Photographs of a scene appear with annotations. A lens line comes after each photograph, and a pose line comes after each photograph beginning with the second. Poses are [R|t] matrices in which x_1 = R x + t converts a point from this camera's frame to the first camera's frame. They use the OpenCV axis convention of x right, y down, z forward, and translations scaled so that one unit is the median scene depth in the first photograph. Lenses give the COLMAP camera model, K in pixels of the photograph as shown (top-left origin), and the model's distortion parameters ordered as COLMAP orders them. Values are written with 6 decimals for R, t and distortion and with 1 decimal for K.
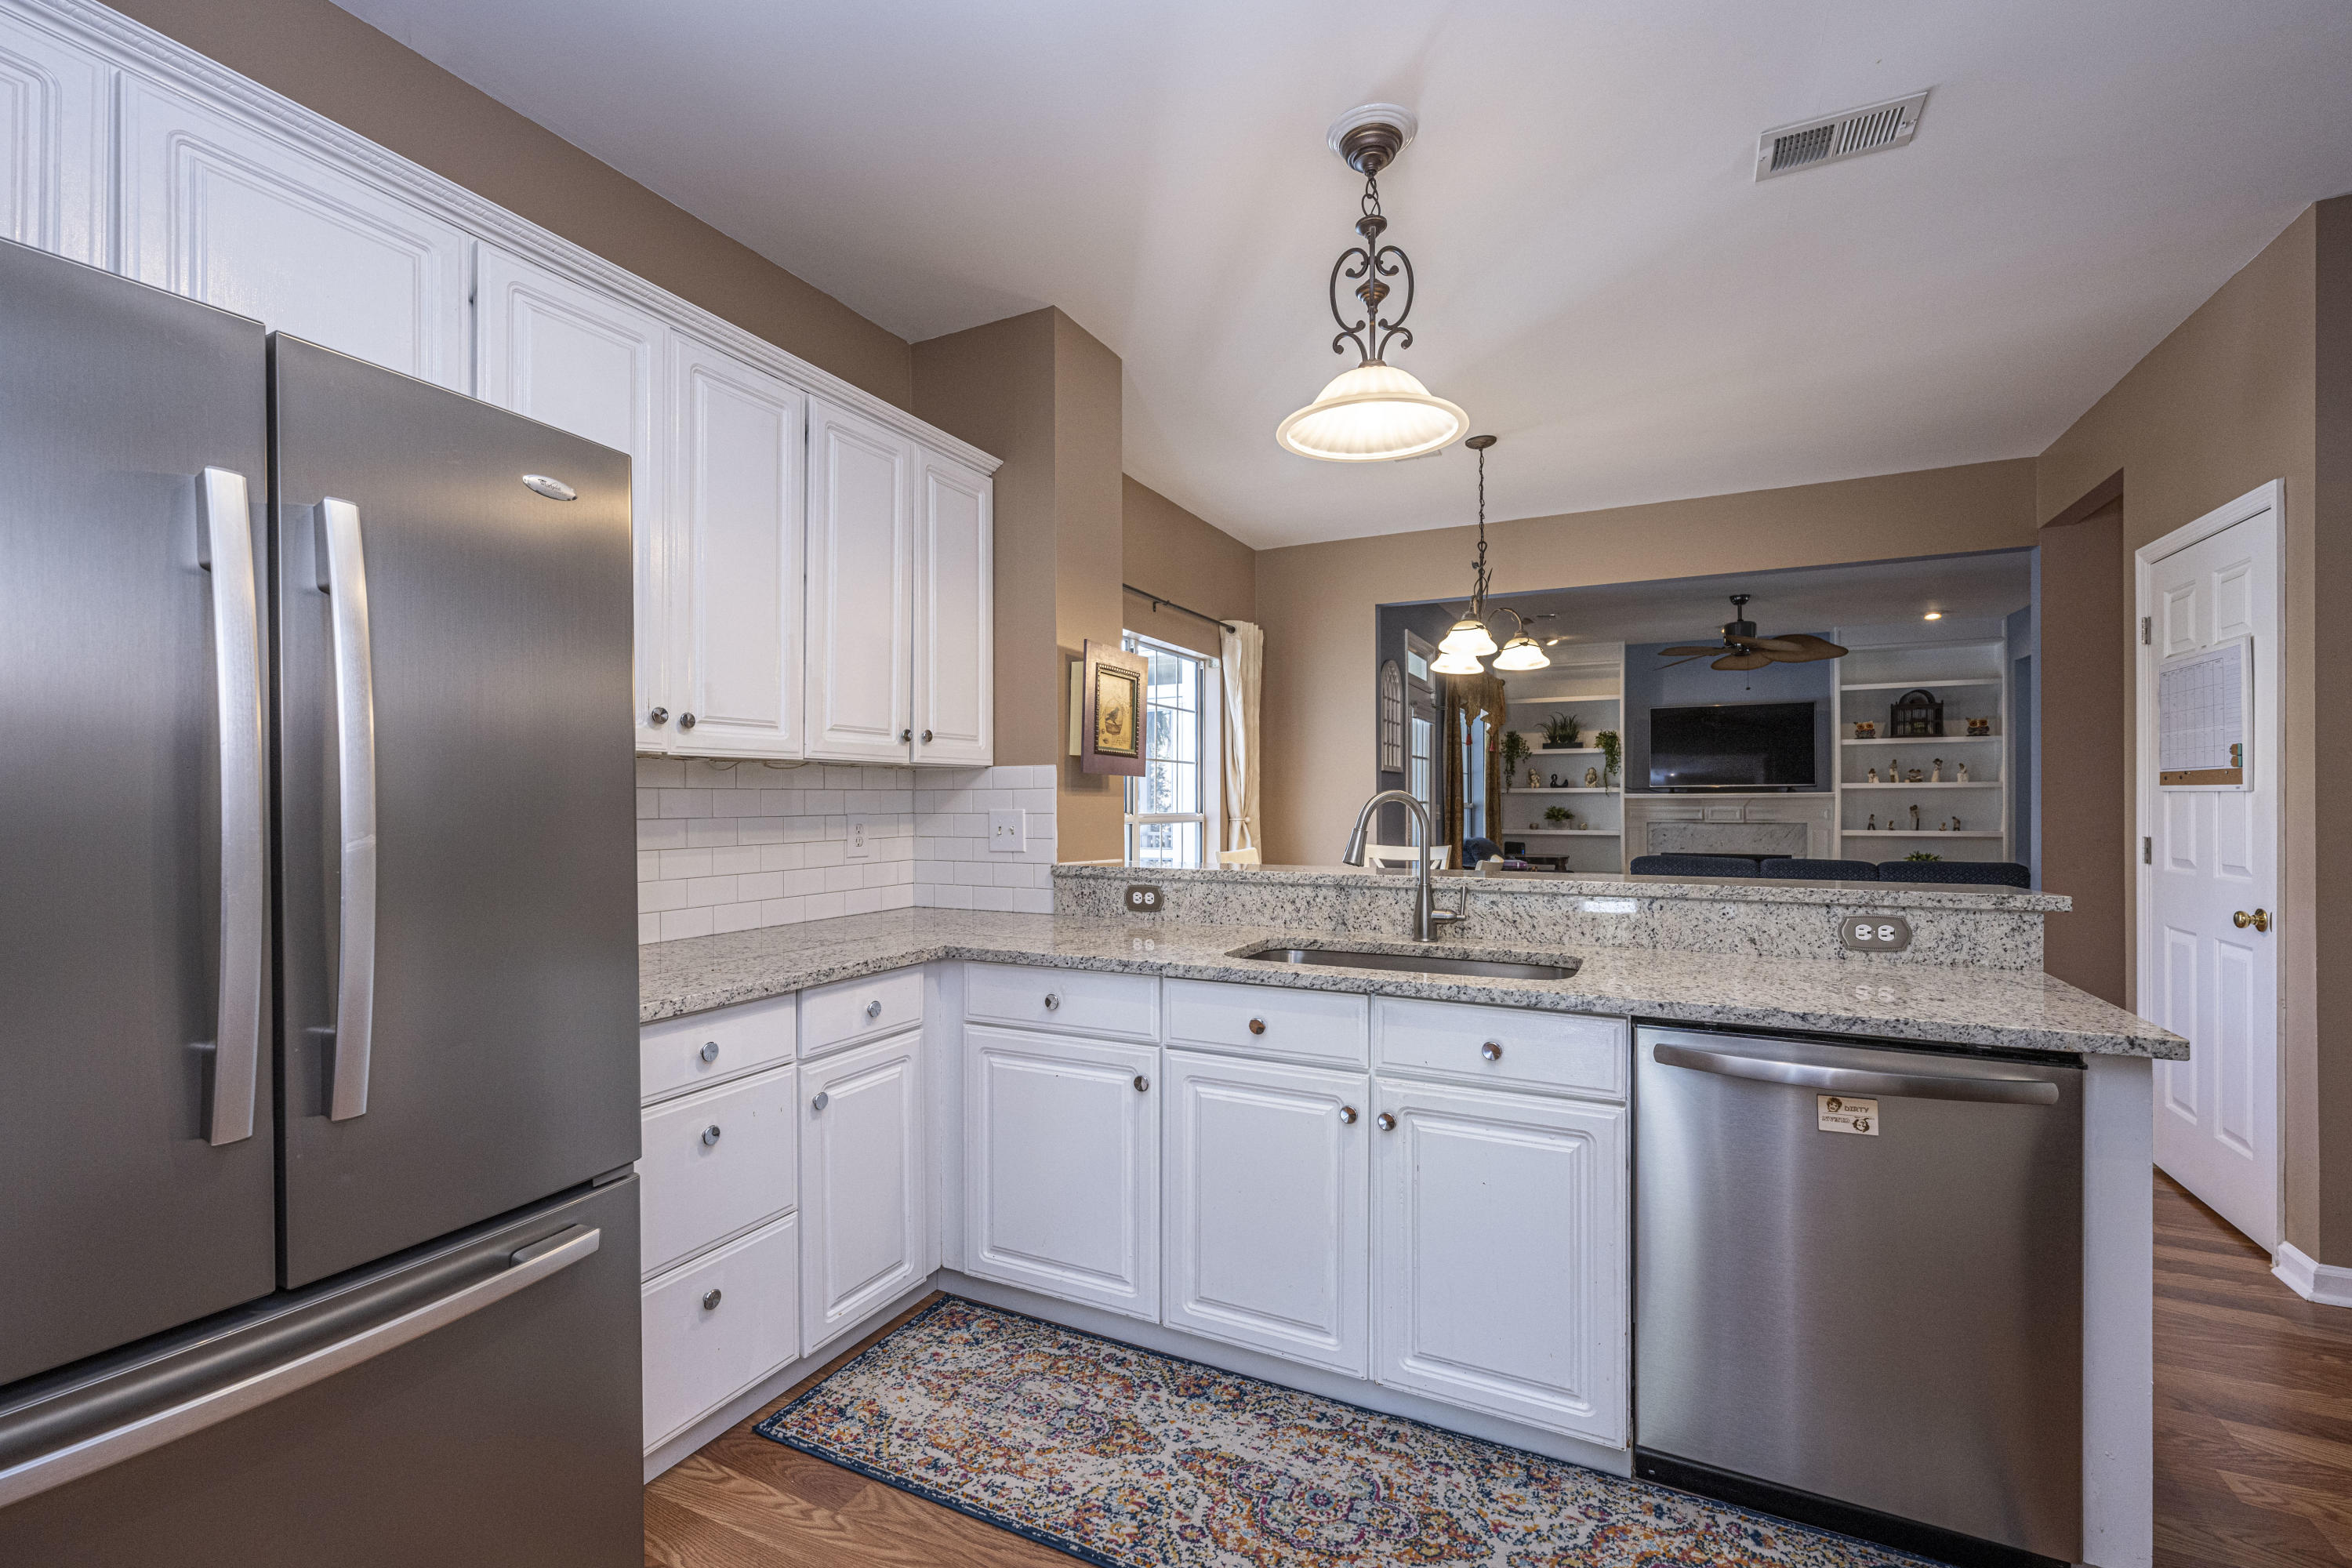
lens RADIAL K [[998.6, 0, 1171.0], [0, 998.6, 800.4], [0, 0, 1]] dist [-0.000654, -0.000005]
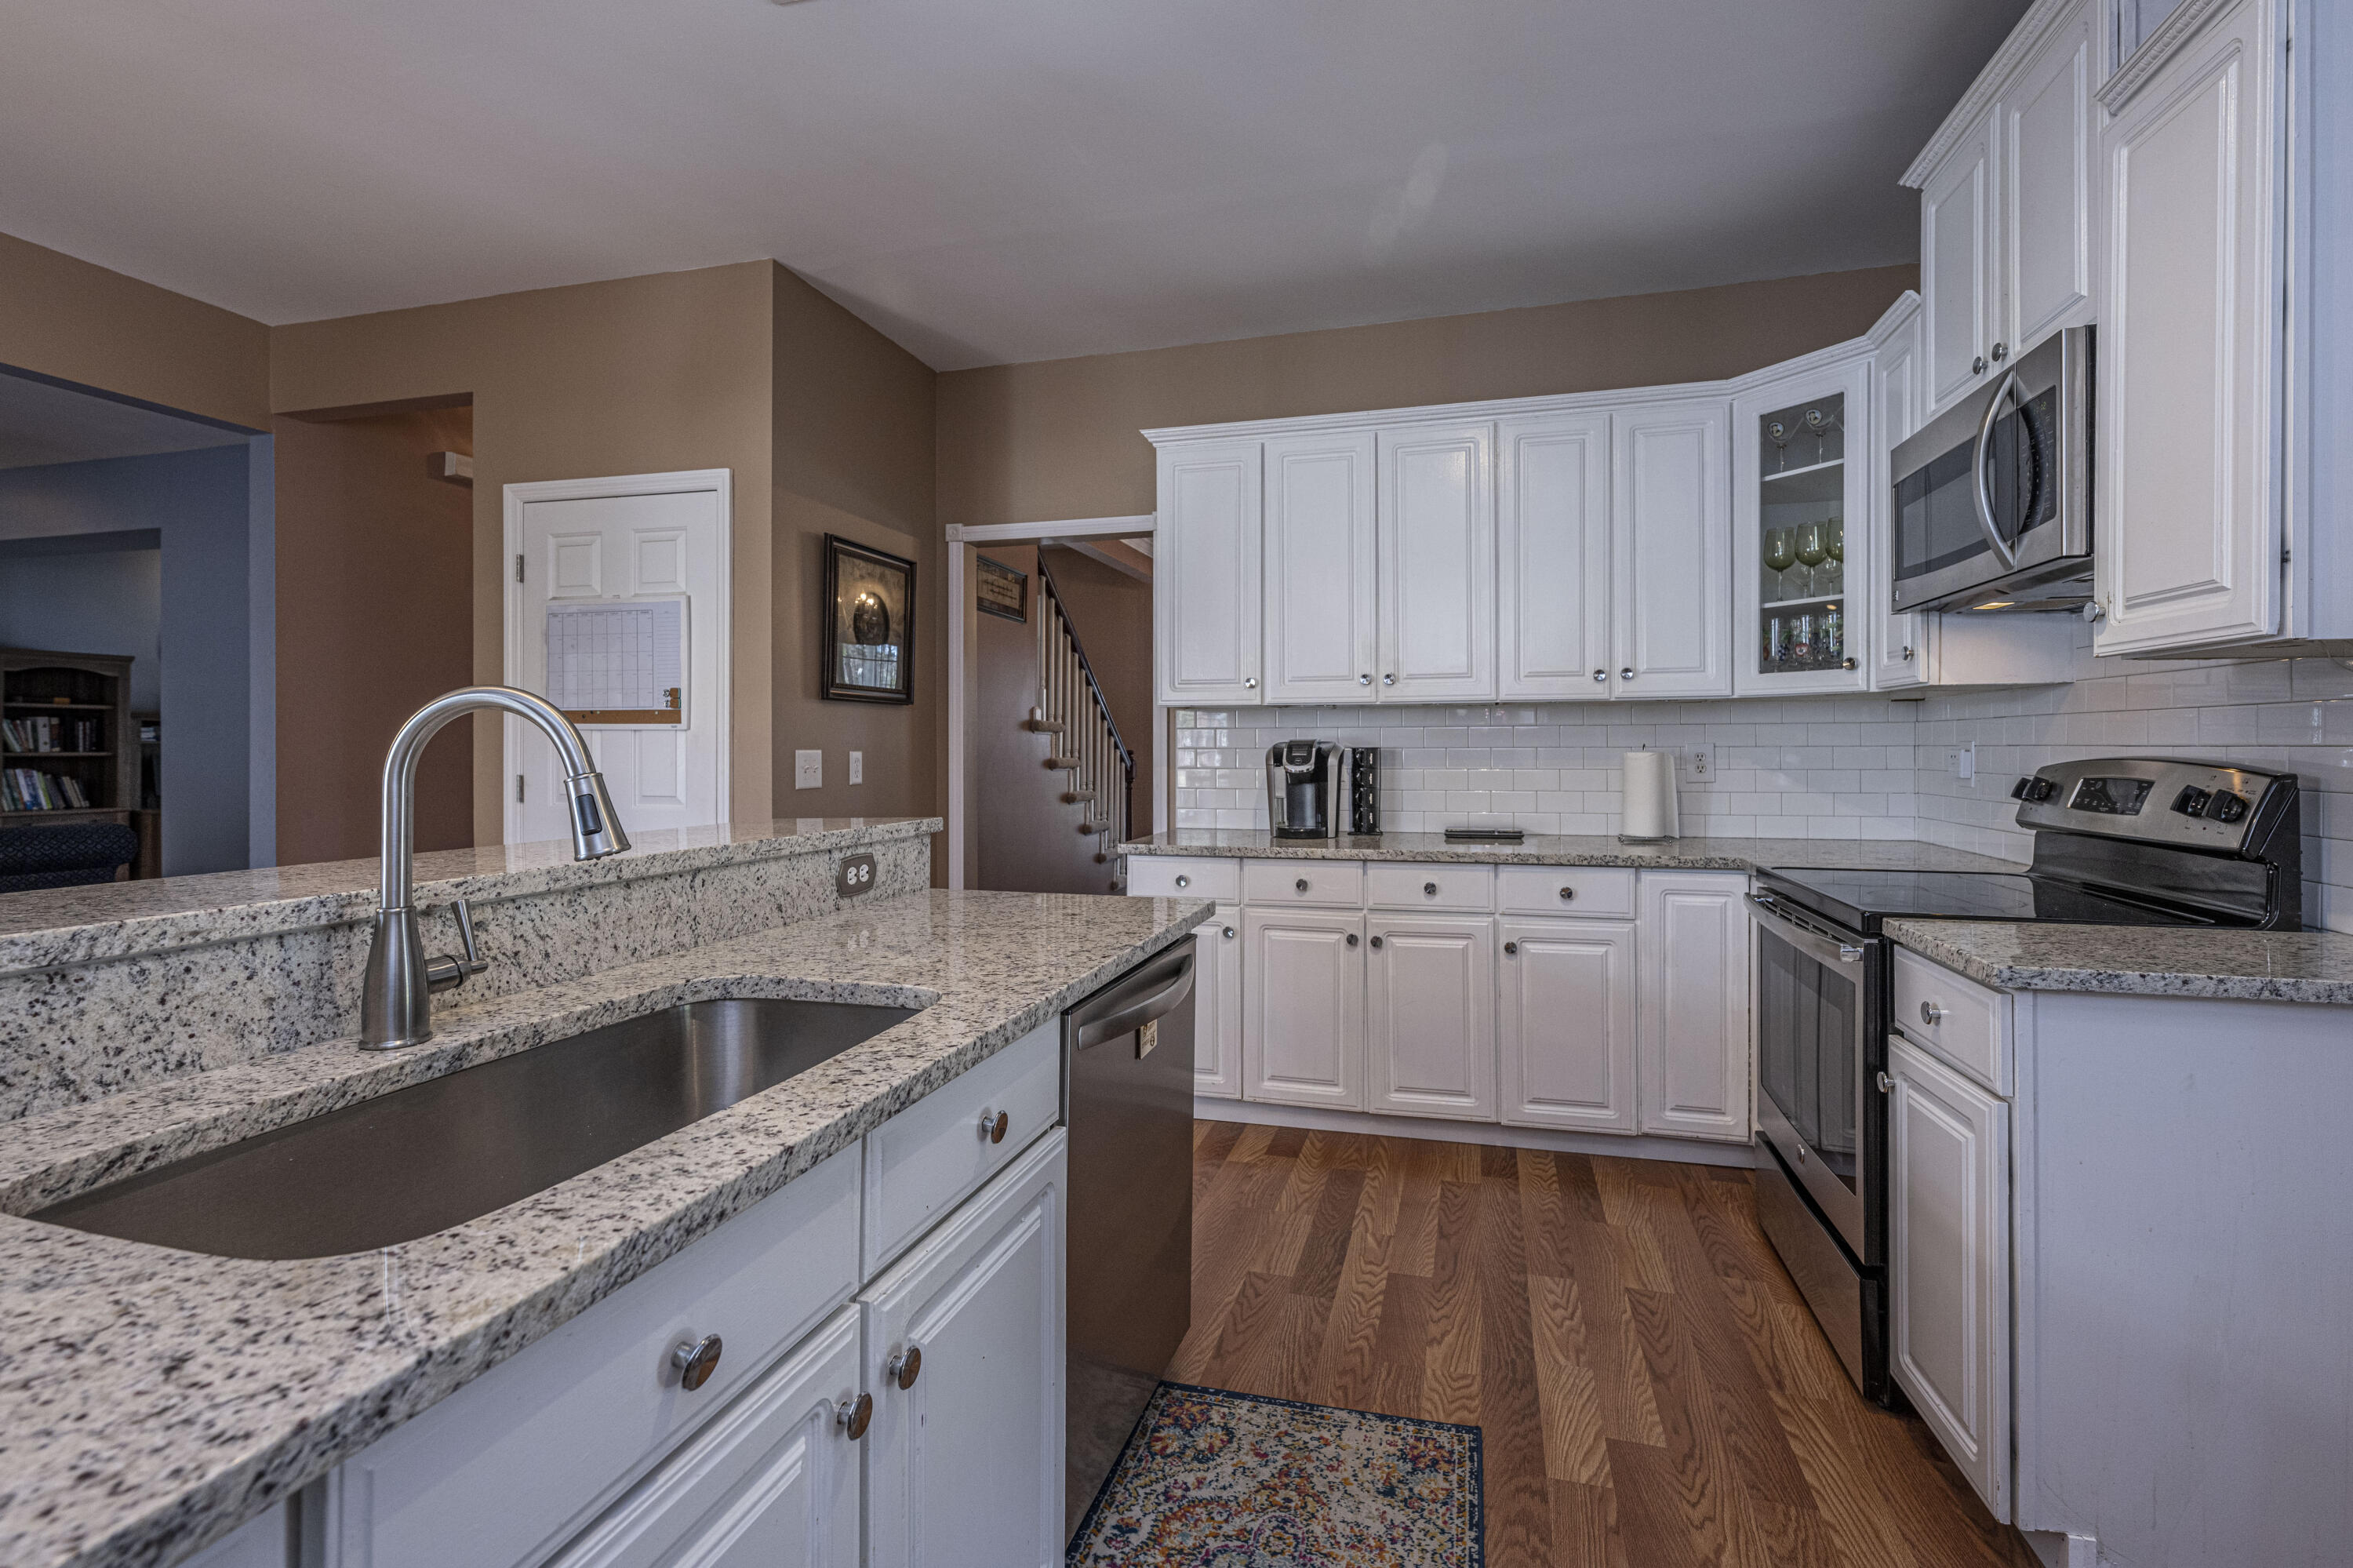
lens RADIAL K [[1060.1, 0, 1176.6], [0, 1060.1, 749.0], [0, 0, 1]] dist [-0.001500, -0.000170]
pose [[-0.188475, 0.001144, 0.982077, -0.258551], [0.002221, 0.999997, -0.000739, 0.017347], [-0.982076, 0.002042, -0.188477, 0.780263]]
